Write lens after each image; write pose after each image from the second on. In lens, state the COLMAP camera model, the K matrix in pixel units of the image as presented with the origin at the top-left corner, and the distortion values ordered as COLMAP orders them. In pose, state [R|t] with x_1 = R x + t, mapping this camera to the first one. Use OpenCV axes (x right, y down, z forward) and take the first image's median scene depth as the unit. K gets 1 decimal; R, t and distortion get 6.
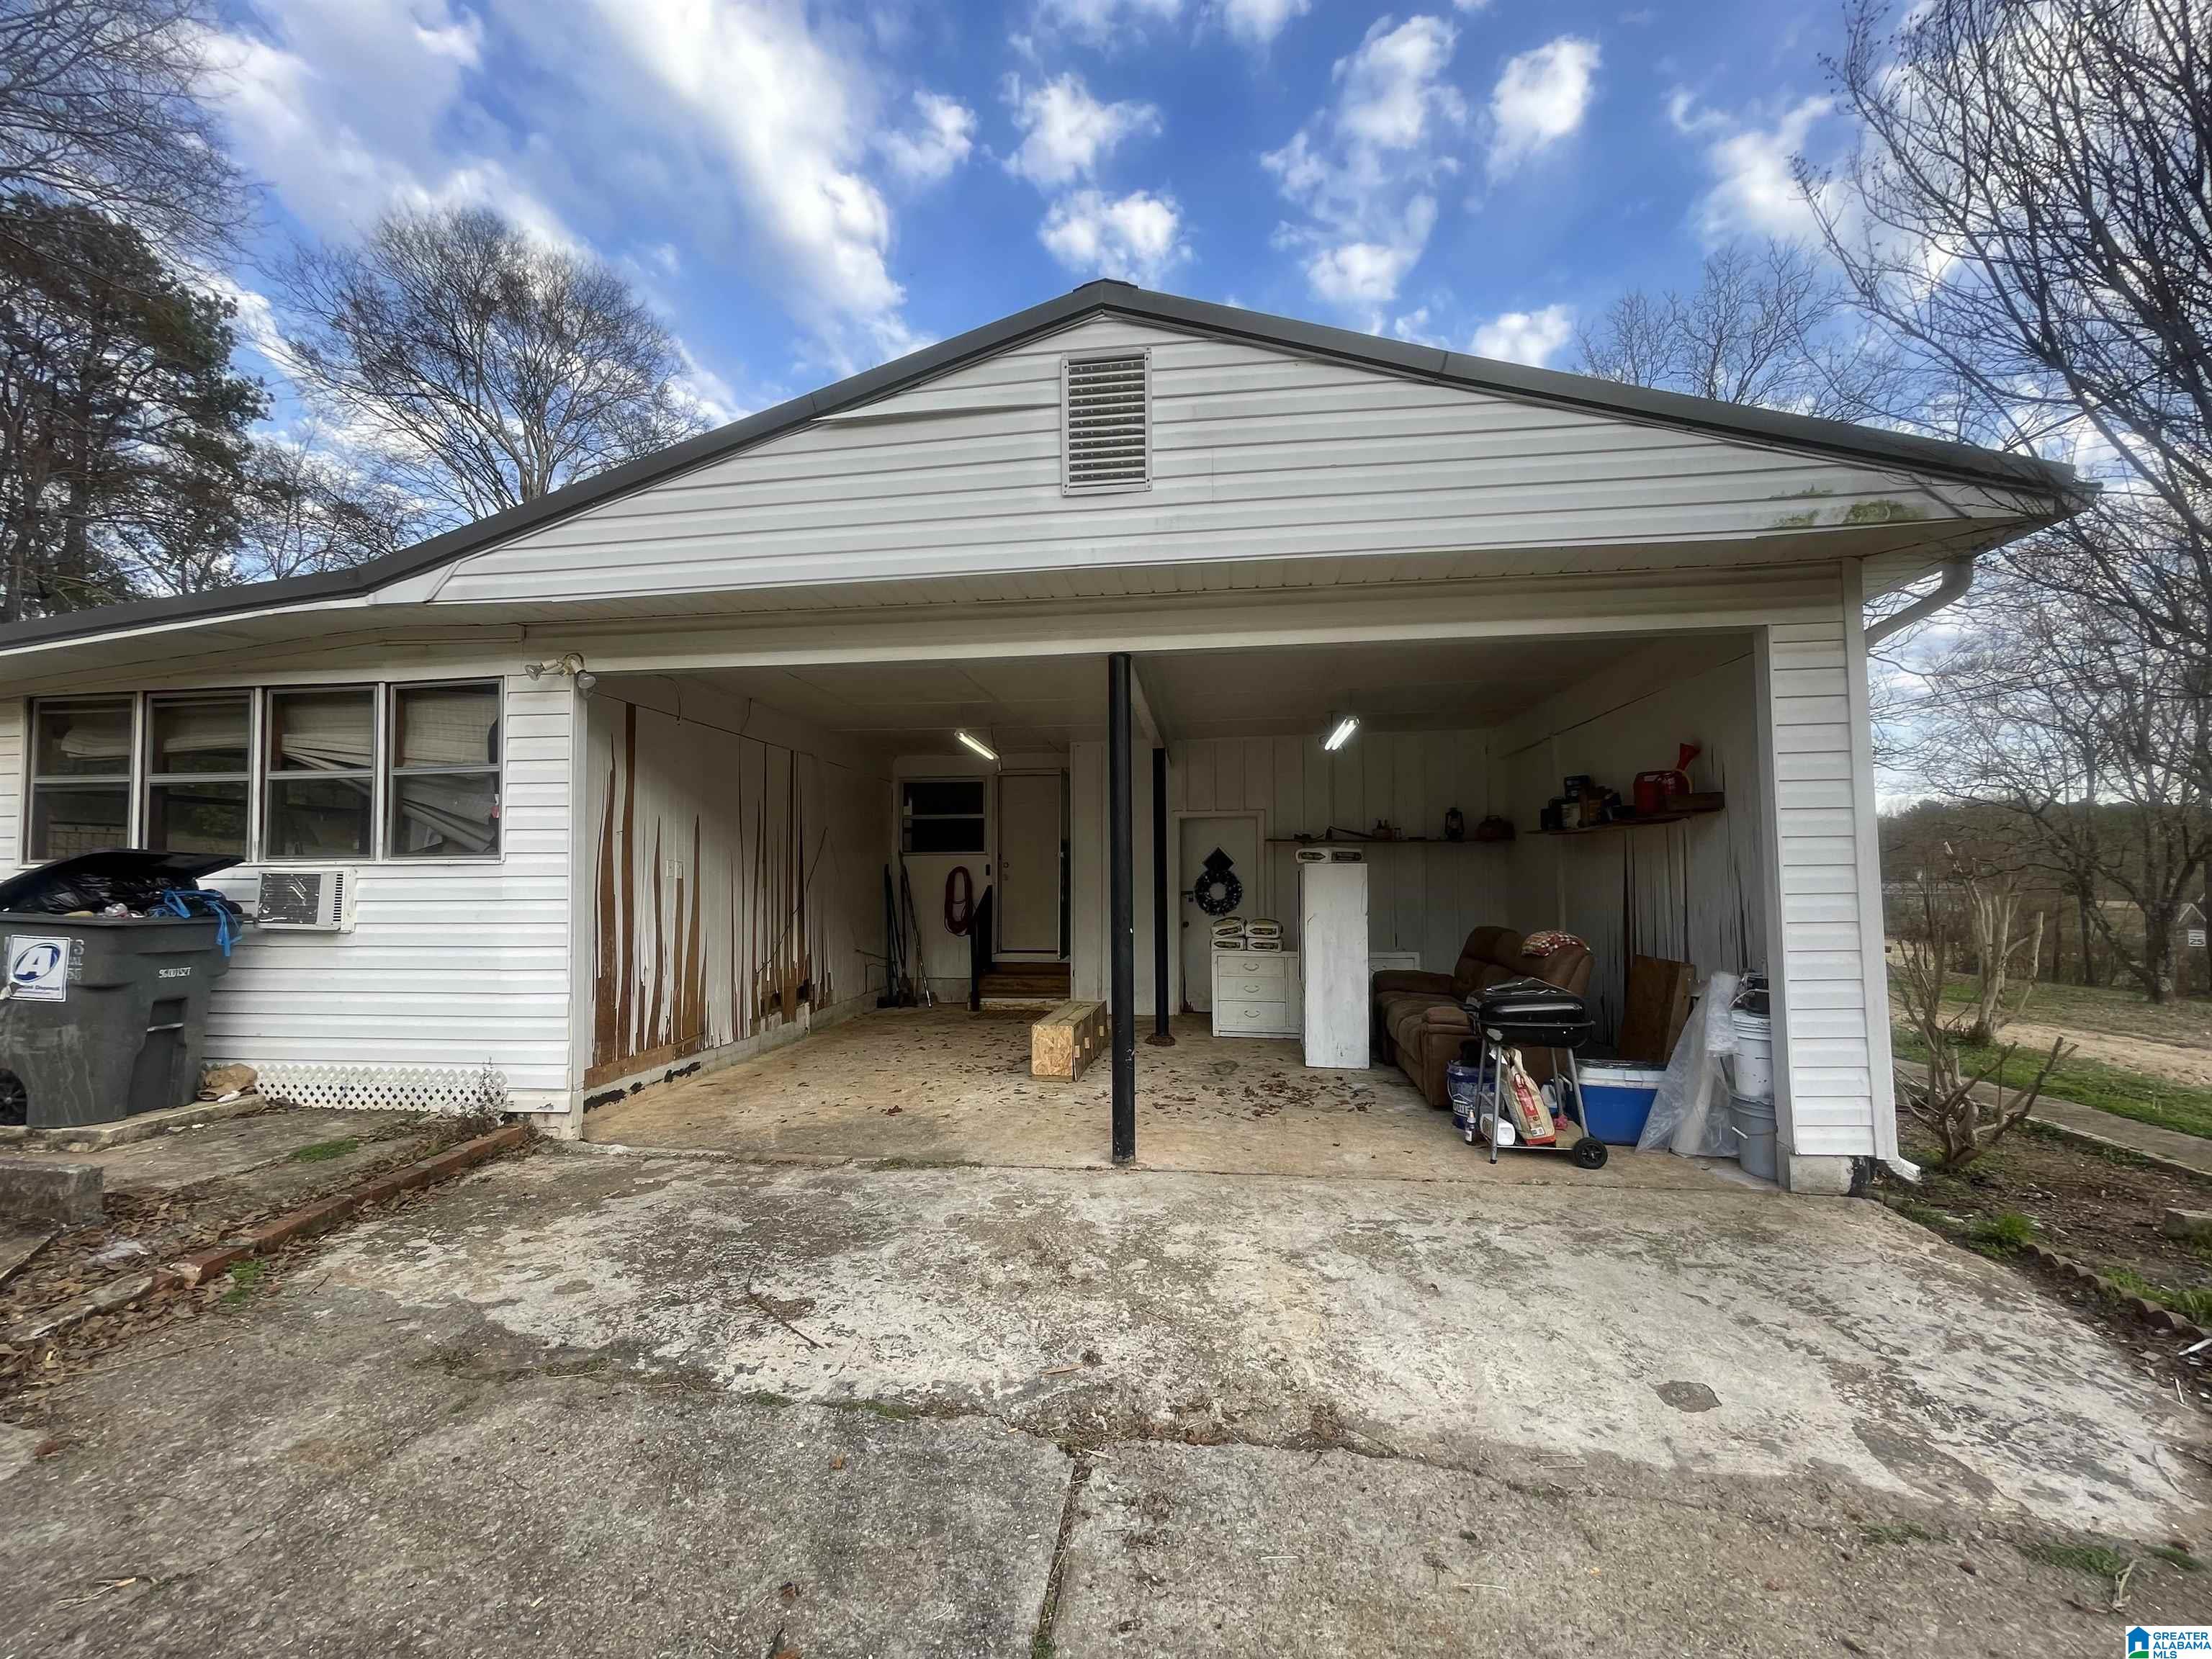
lens RADIAL K [[898.2, 0, 1105.8], [0, 898.2, 834.8], [0, 0, 1]] dist [0.001910, 0.000381]
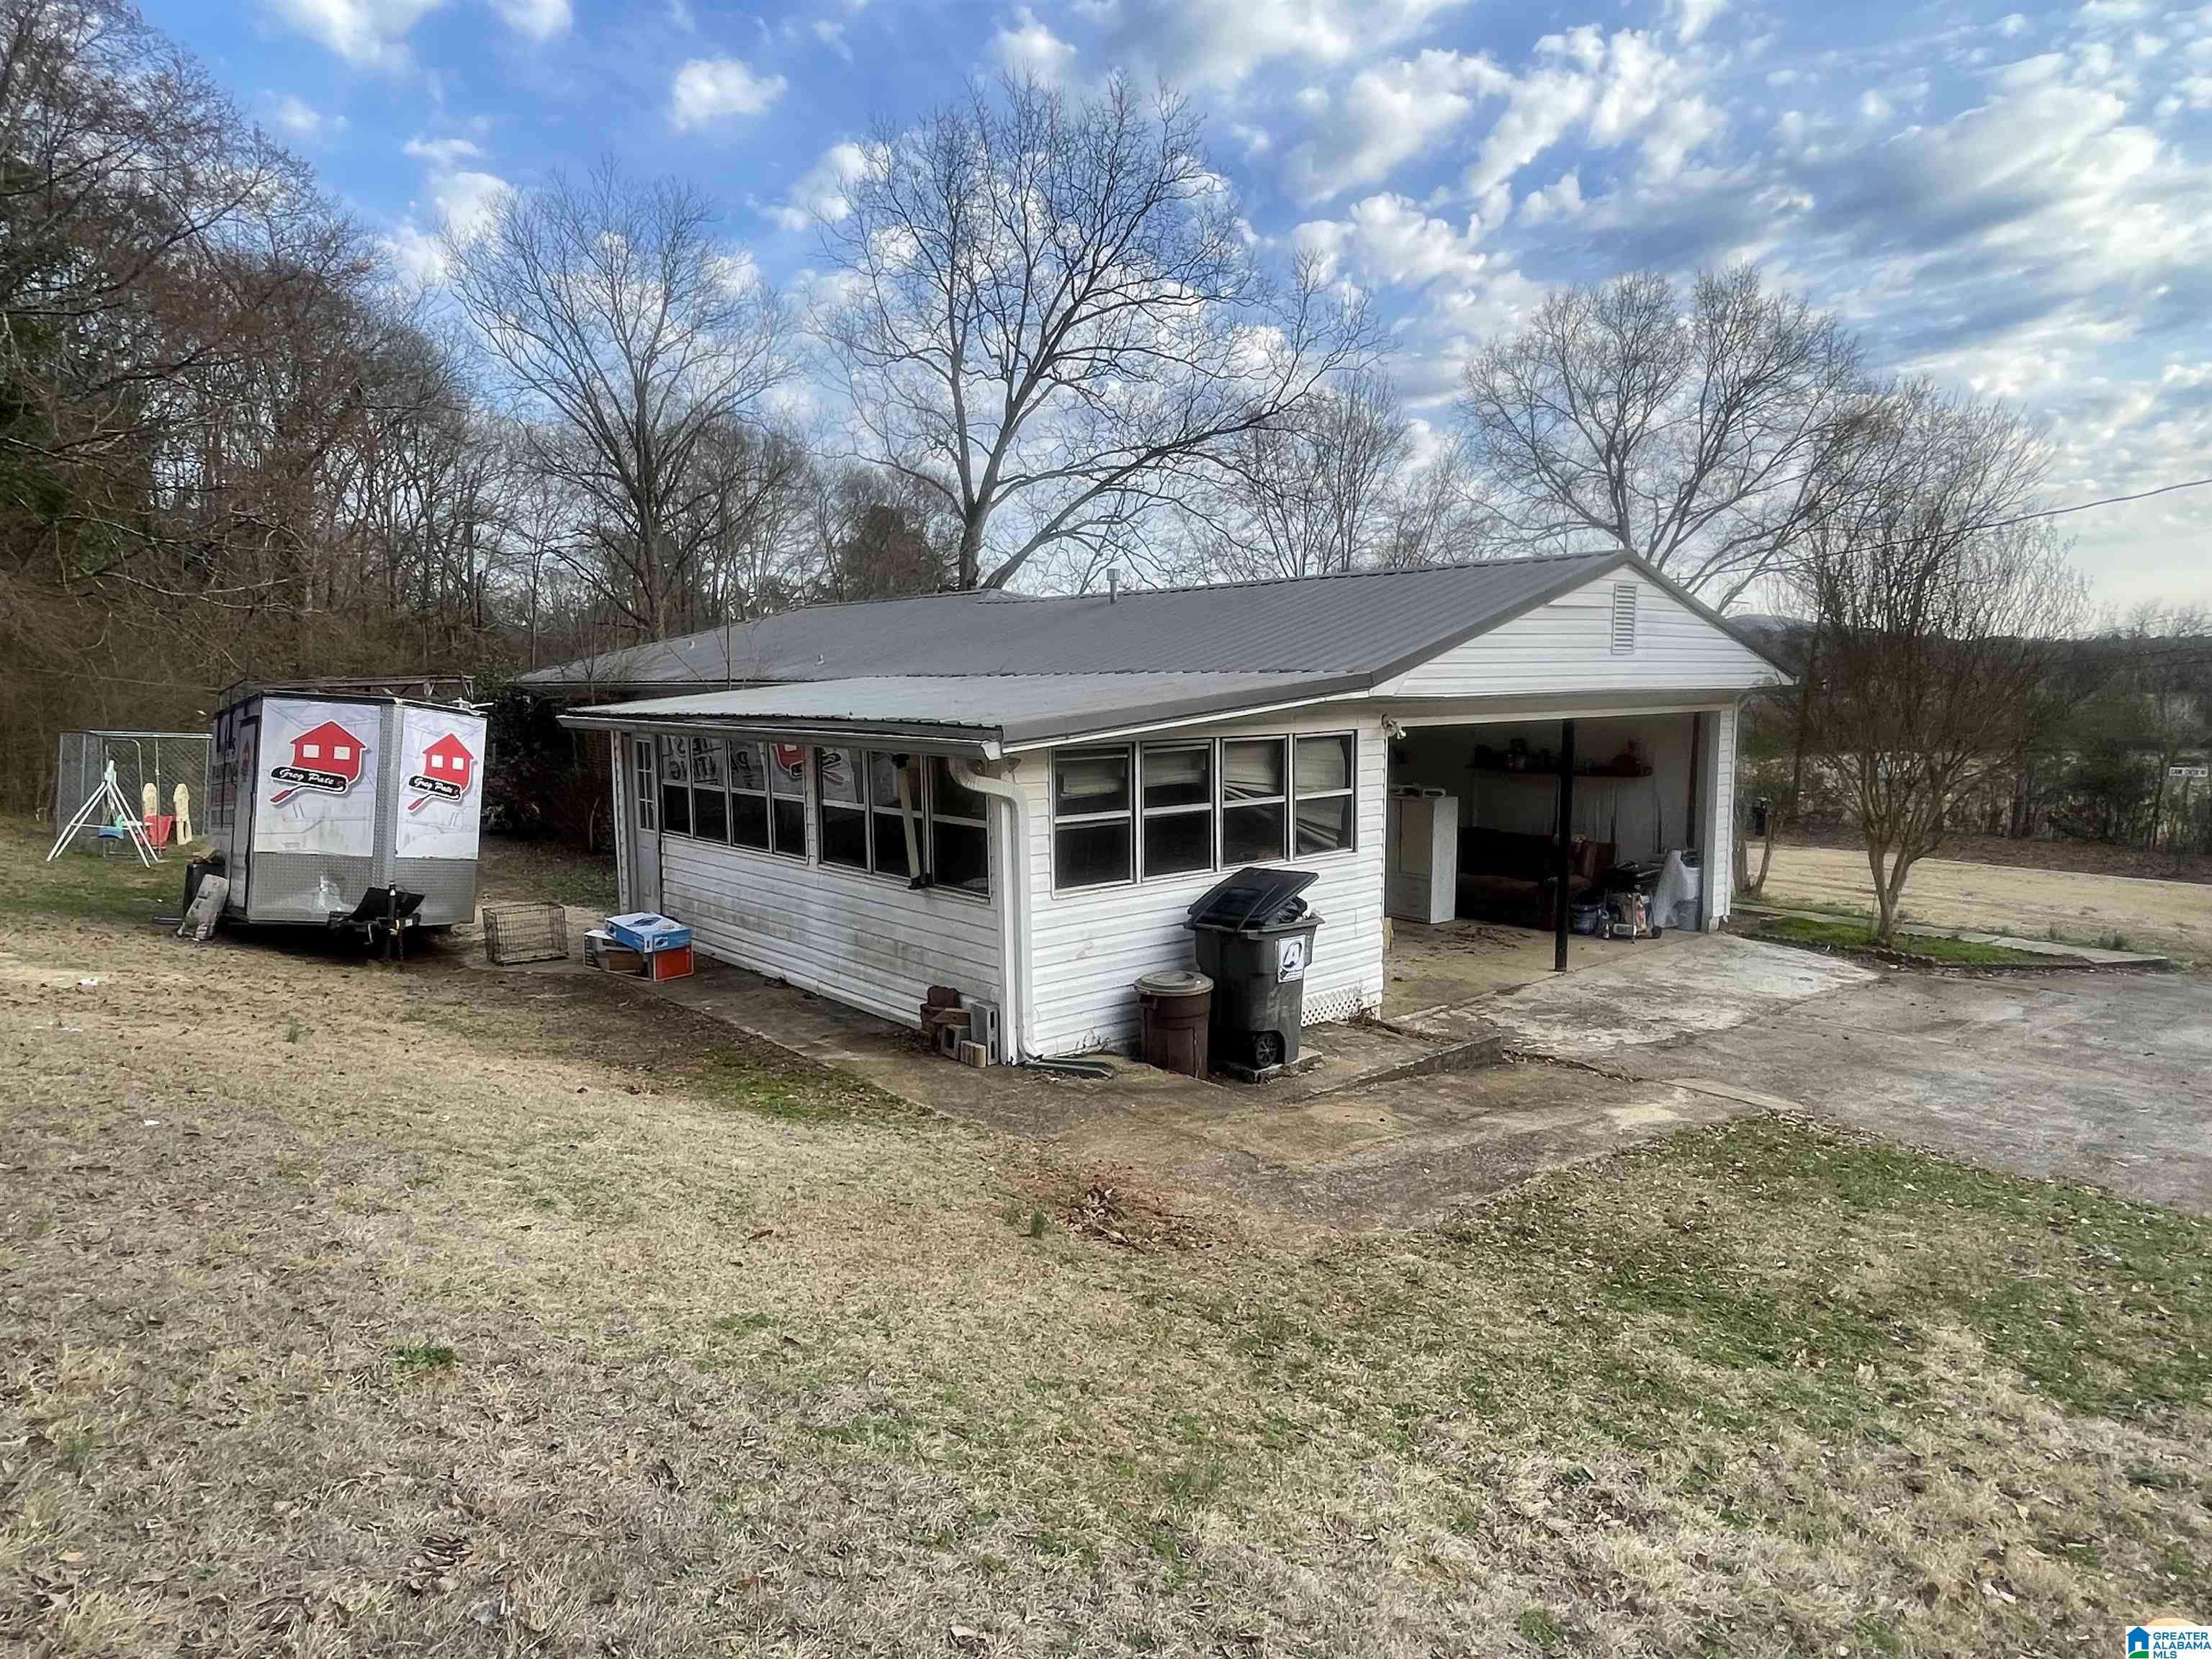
lens RADIAL K [[1313.5, 0, 1103.0], [0, 1313.5, 830.9], [0, 0, 1]] dist [-0.005999, -0.006956]
pose [[0.671198, -0.087289, 0.736120, -3.029999], [-0.030588, 0.988936, 0.145158, -0.370608], [-0.740646, -0.119946, 0.661102, -0.170291]]
